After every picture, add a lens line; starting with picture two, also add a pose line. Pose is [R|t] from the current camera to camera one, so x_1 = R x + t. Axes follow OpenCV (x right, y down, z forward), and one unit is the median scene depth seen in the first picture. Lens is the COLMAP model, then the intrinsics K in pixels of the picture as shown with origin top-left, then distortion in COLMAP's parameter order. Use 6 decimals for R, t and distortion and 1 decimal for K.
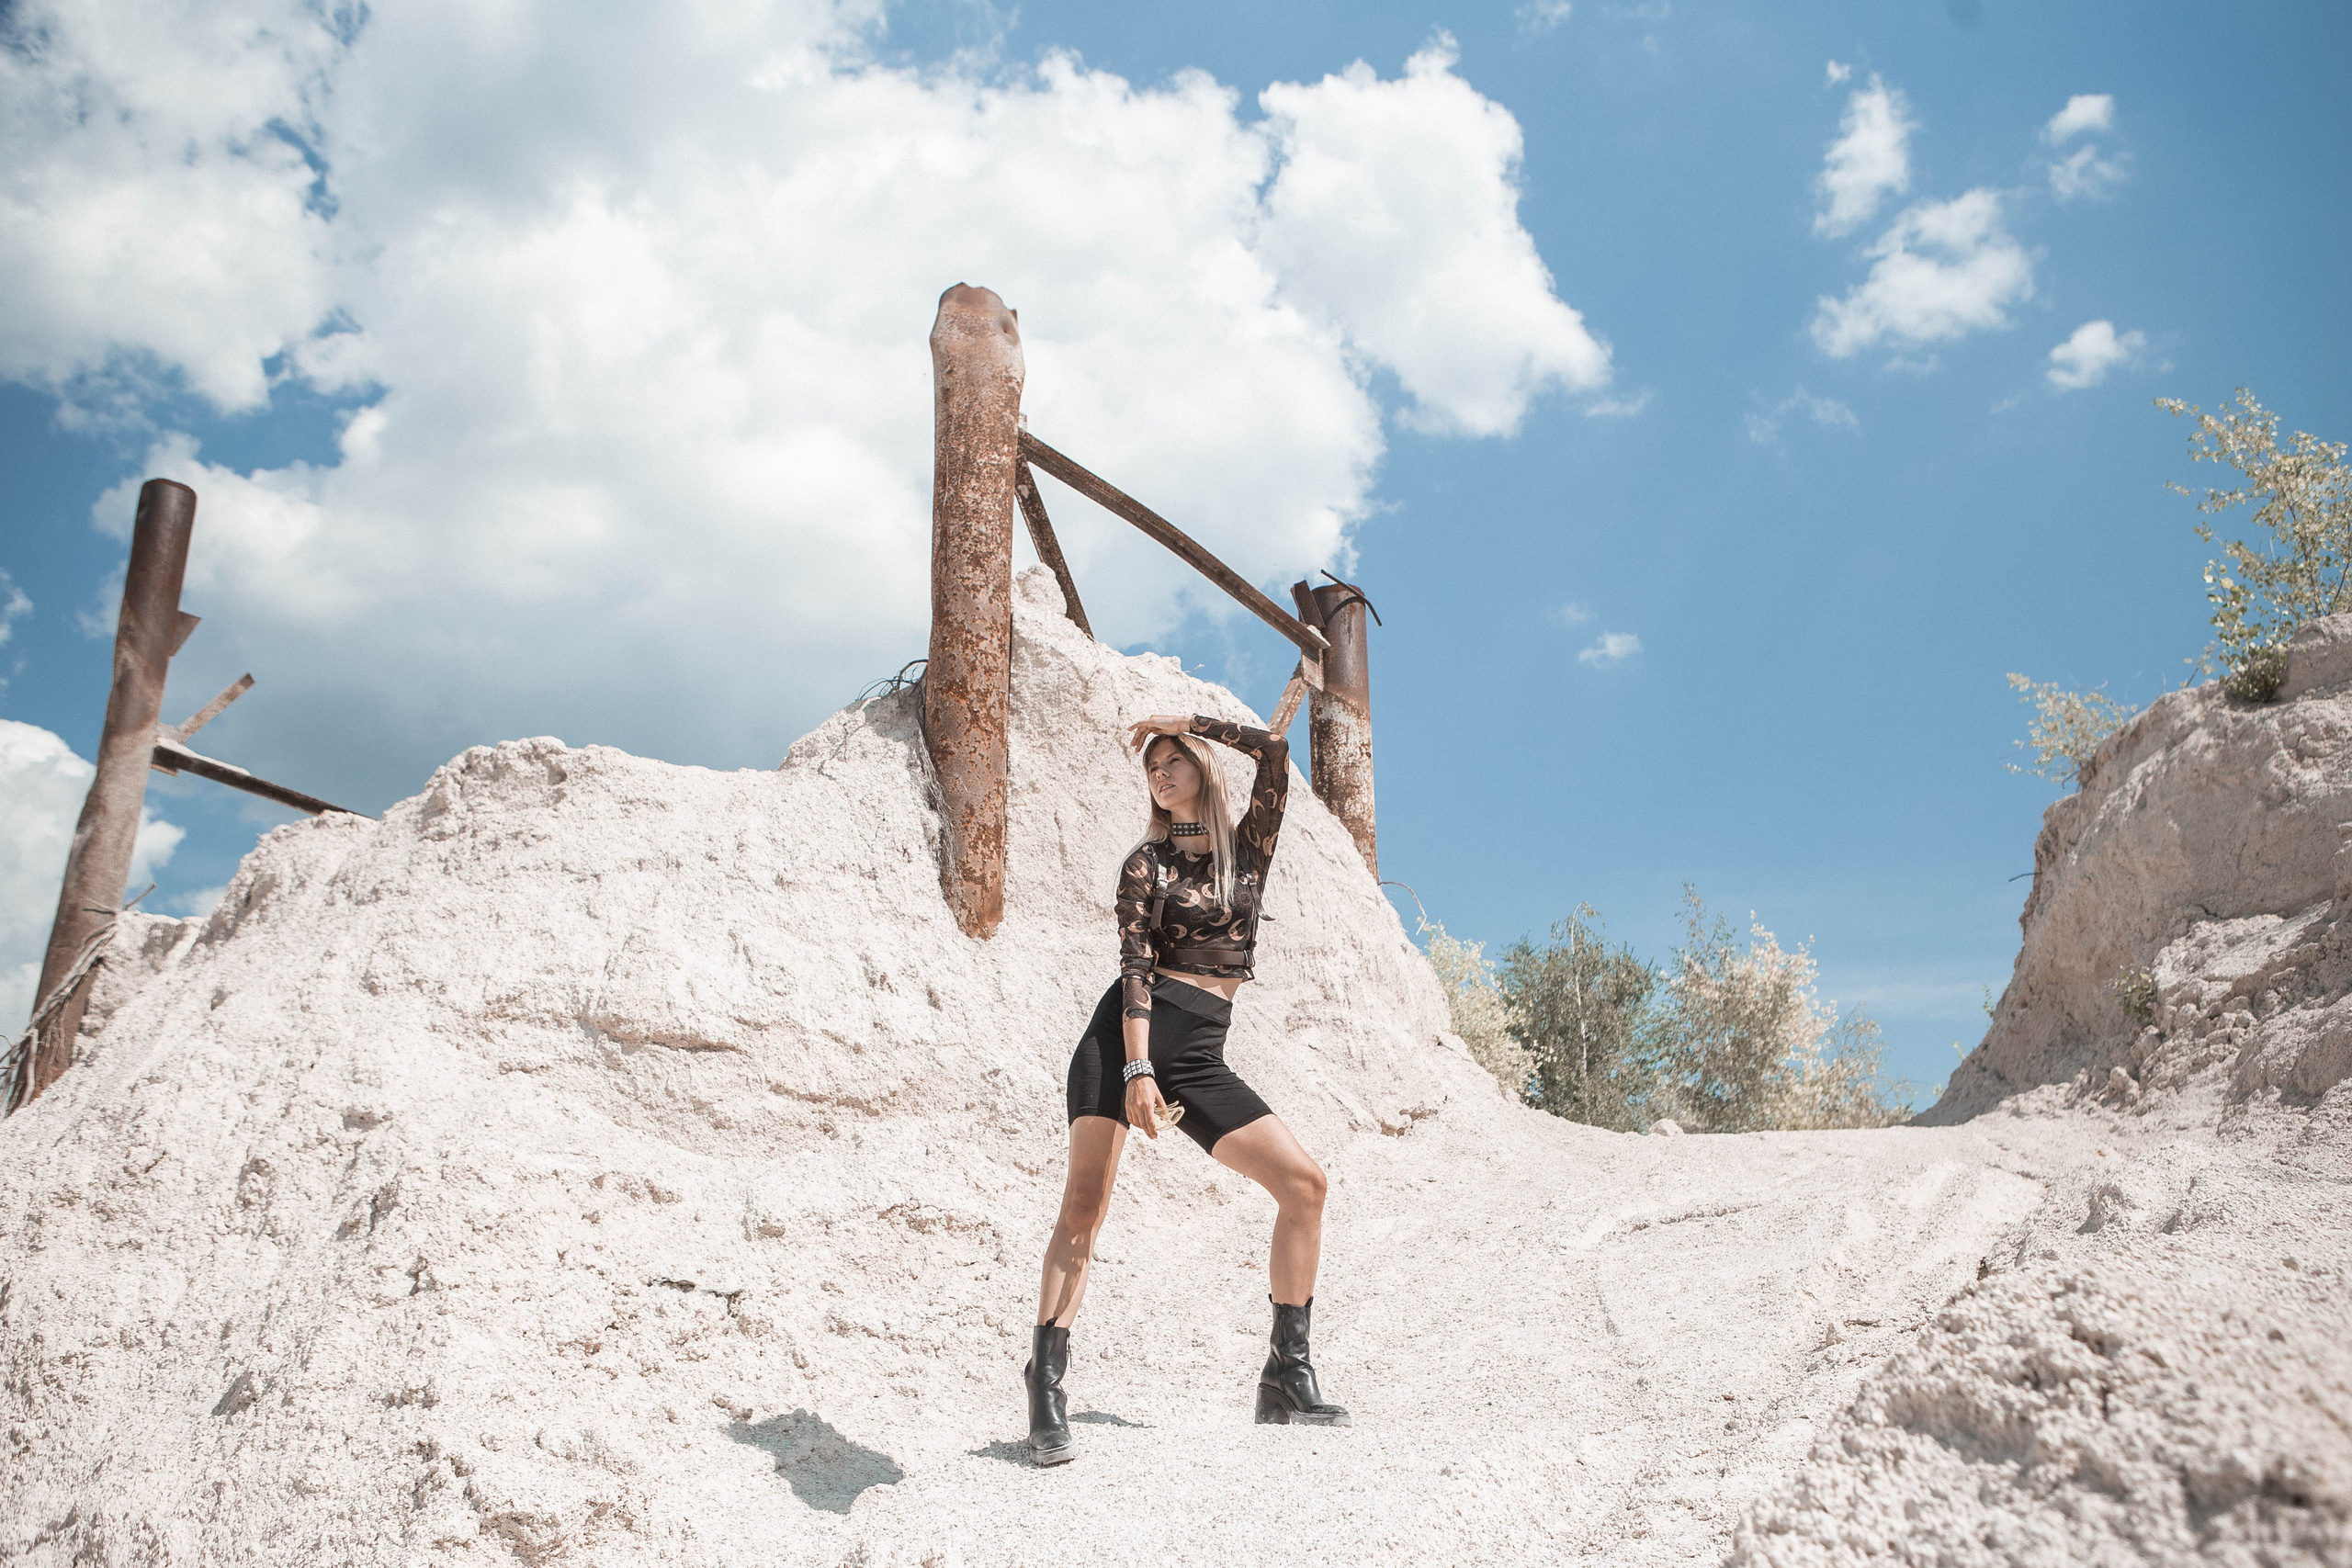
lens RADIAL K [[1965.1, 0, 1176.0], [0, 1965.1, 784.0], [0, 0, 1]] dist [-0.099001, 0.128654]
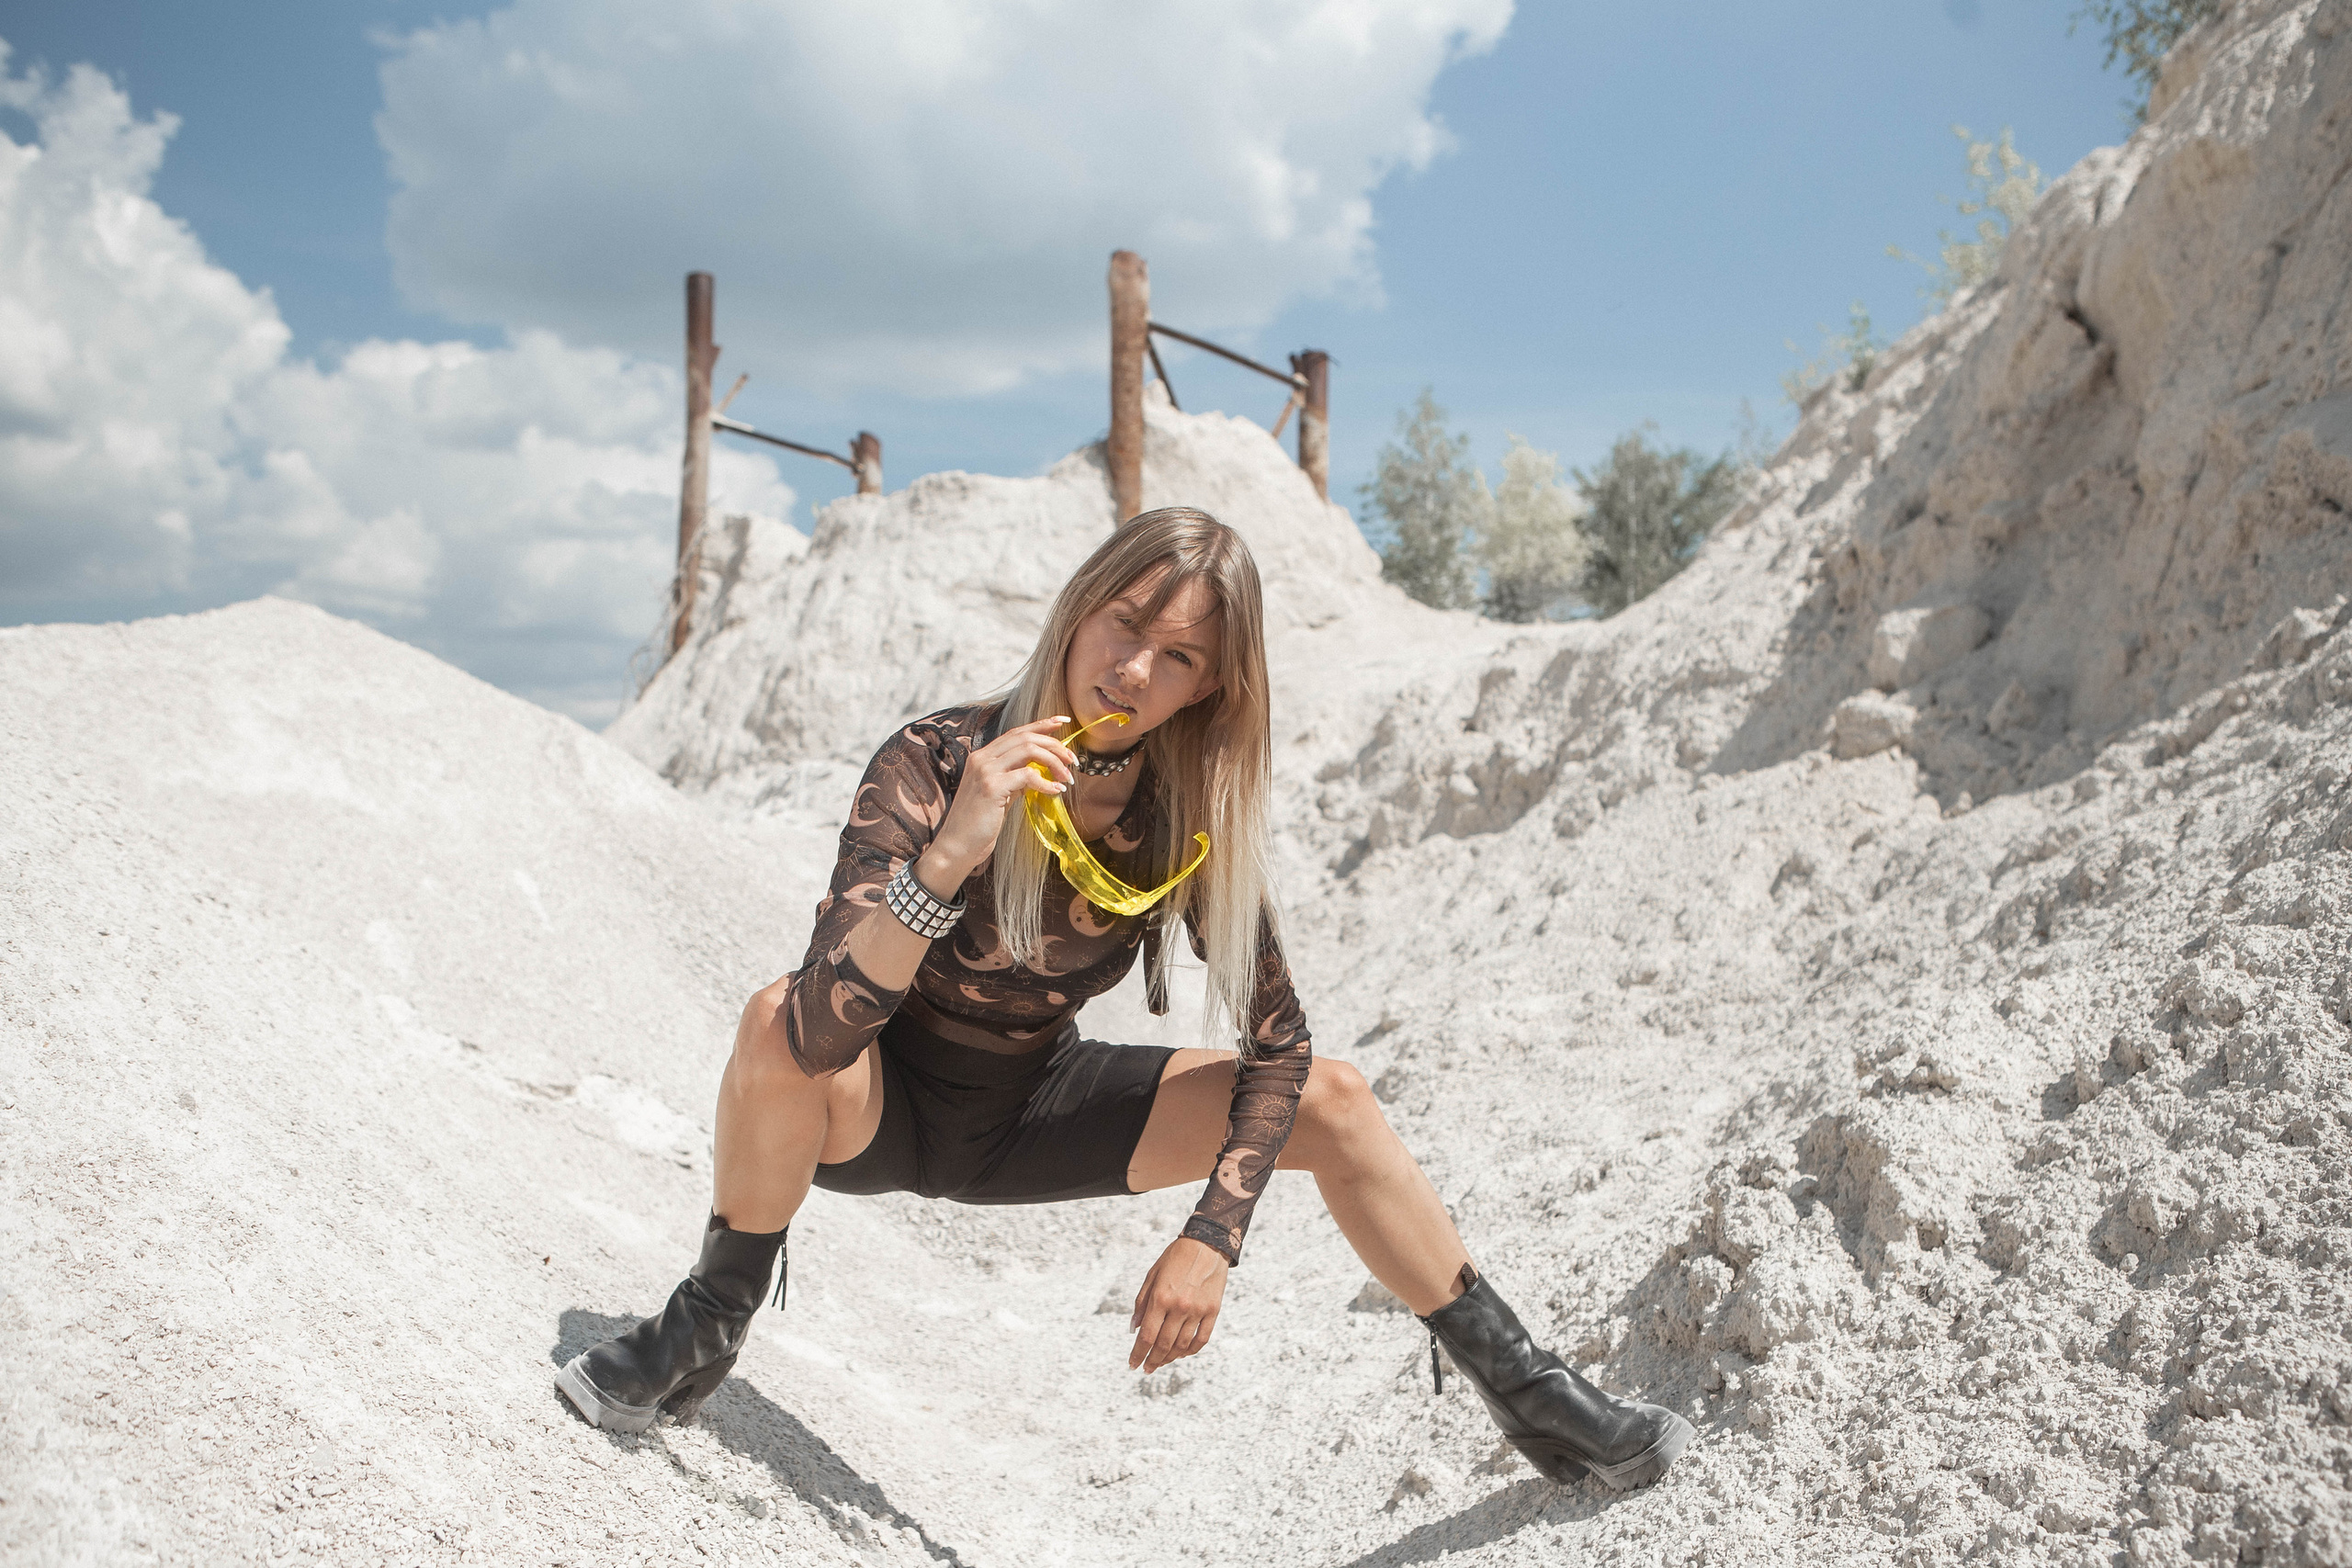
lens RADIAL K [[2023.3, 0, 1170.6], [0, 2023.3, 778.6], [0, 0, 1]] dist [-0.095314, 0.118758]
pose [[0.995103, 0.018614, -0.097075, 0.202213], [0.008366, 0.962725, 0.270353, -0.332057], [0.098489, -0.269841, 0.957855, -1.516615]]
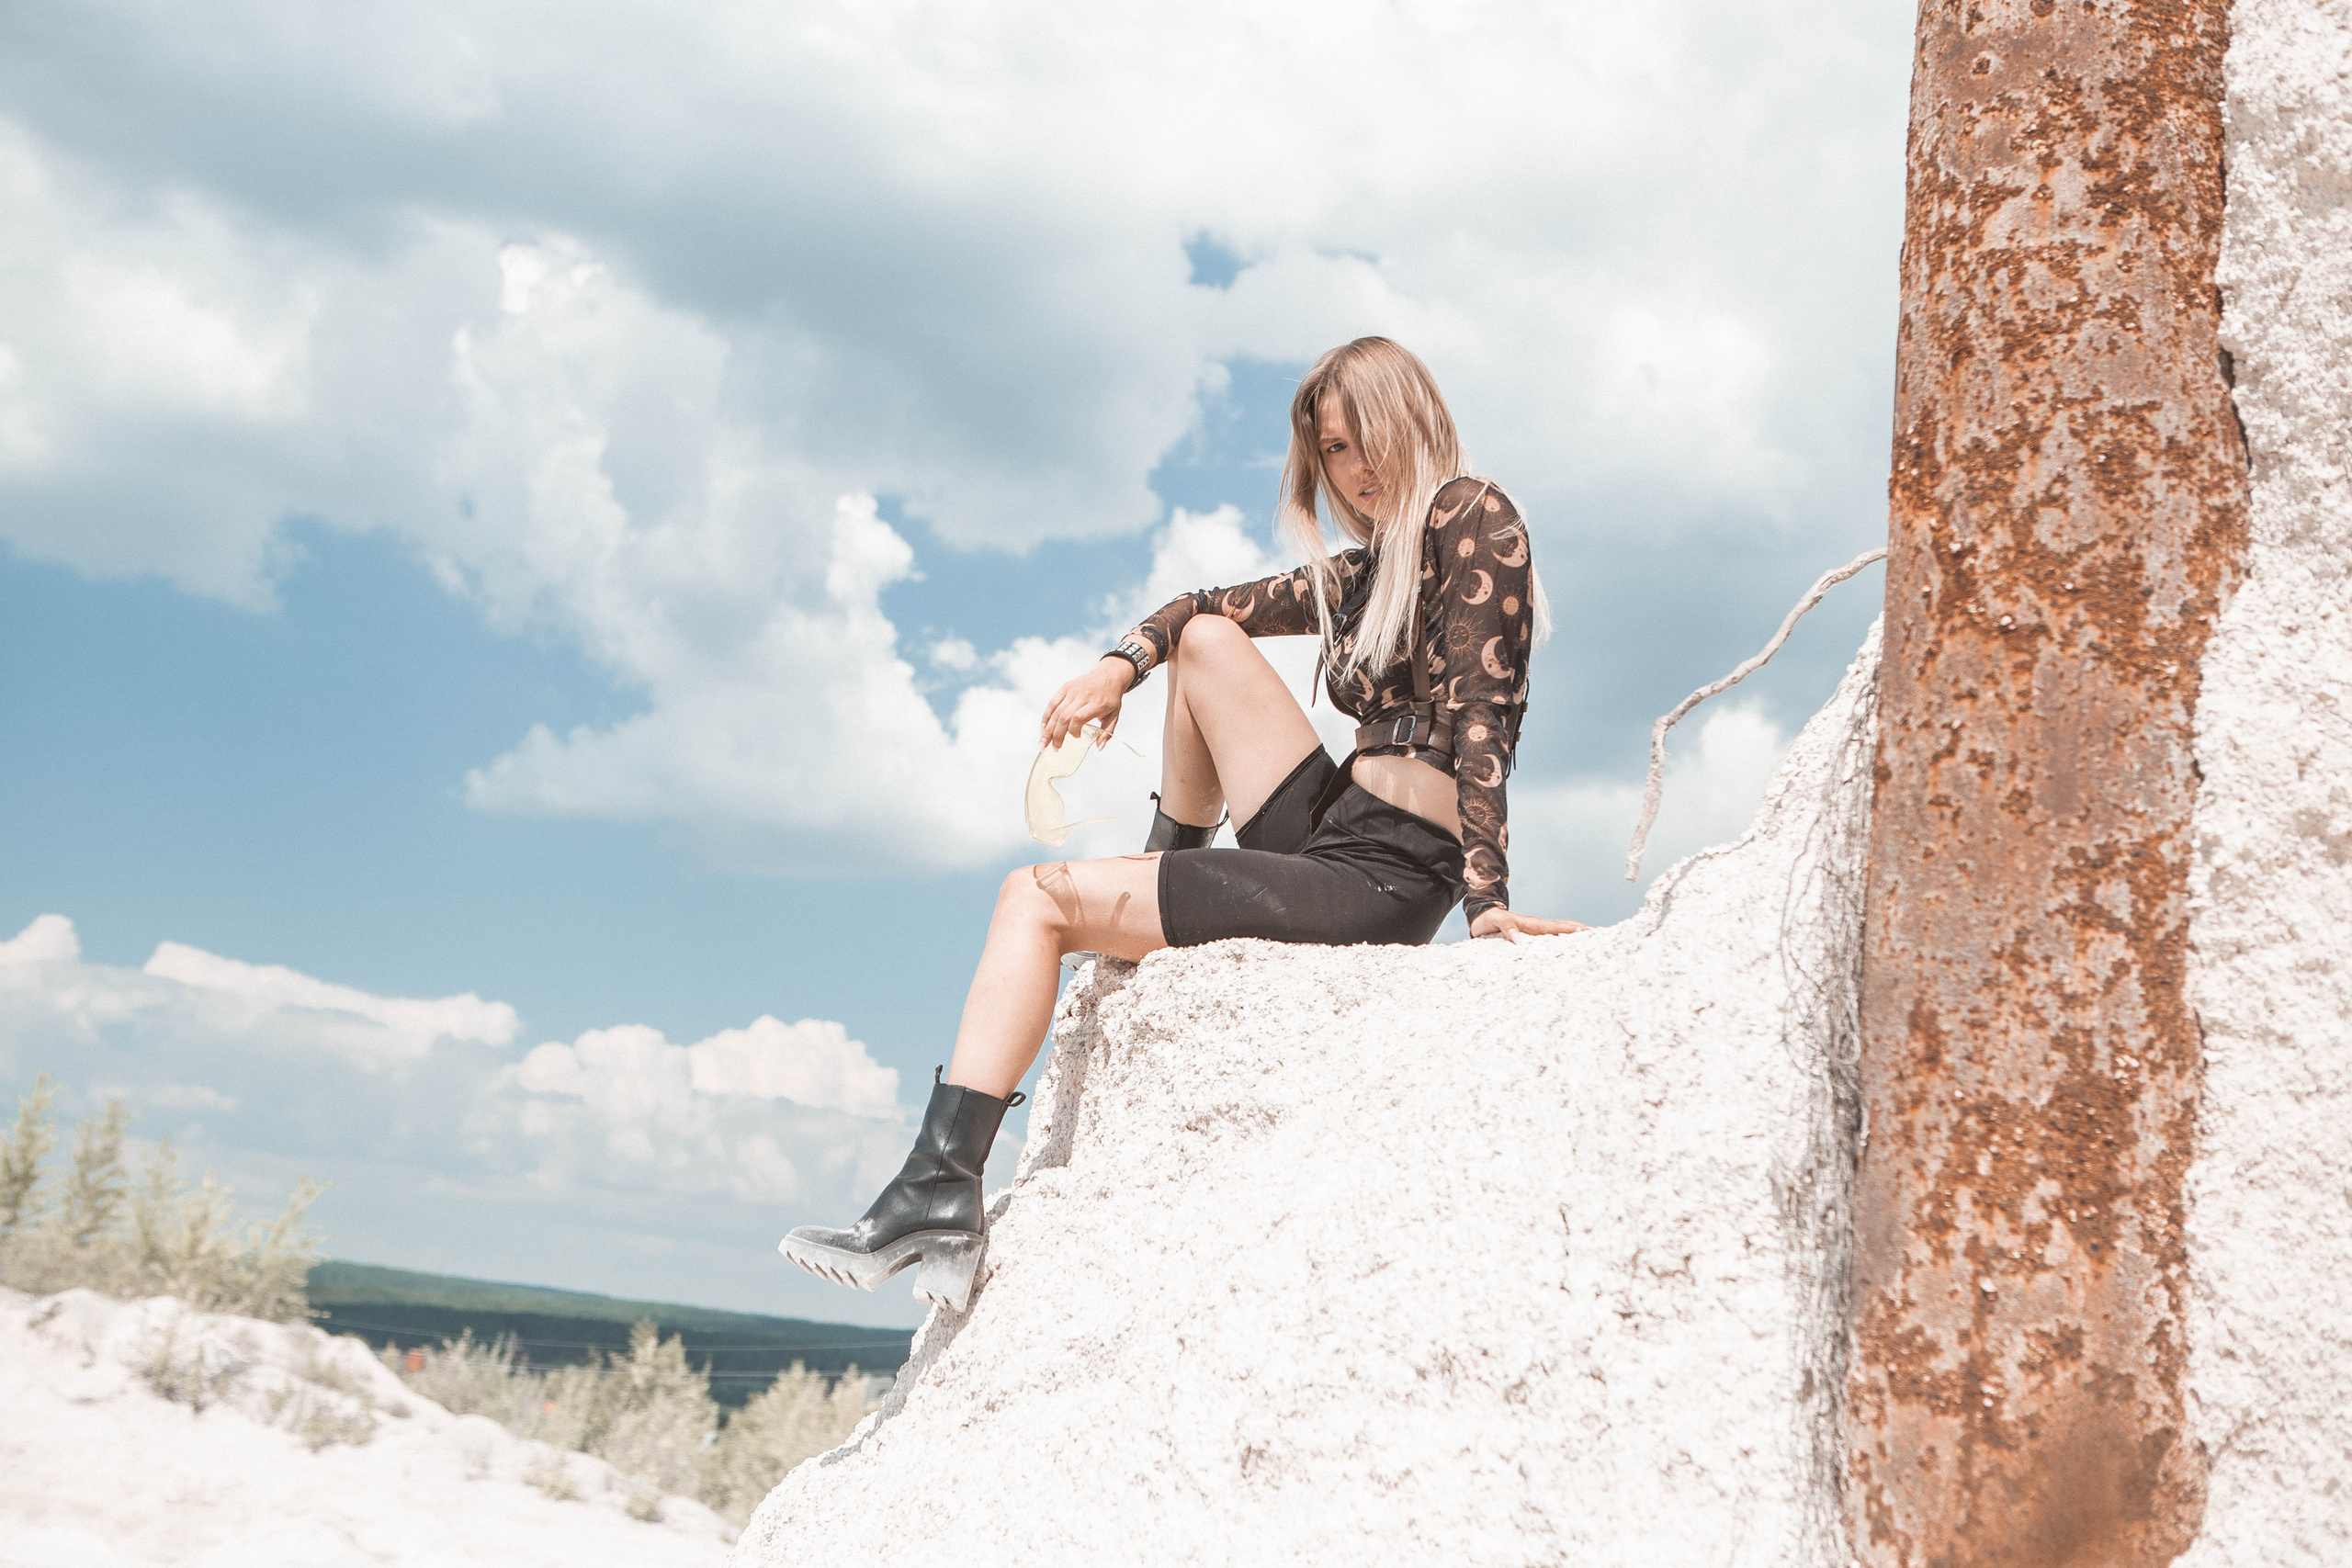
lens RADIAL K [[2885.7, 0, 1176.0], [0, 2885.7, 784.0], [0, 0, 1]] dist [-0.009074, -0.005760]
pose [[0.324556, -0.157389, -0.932680, 0.158977], [0.231499, 0.969287, -0.083008, -0.006179], [0.917100, -0.188974, 0.351023, 0.800934]]
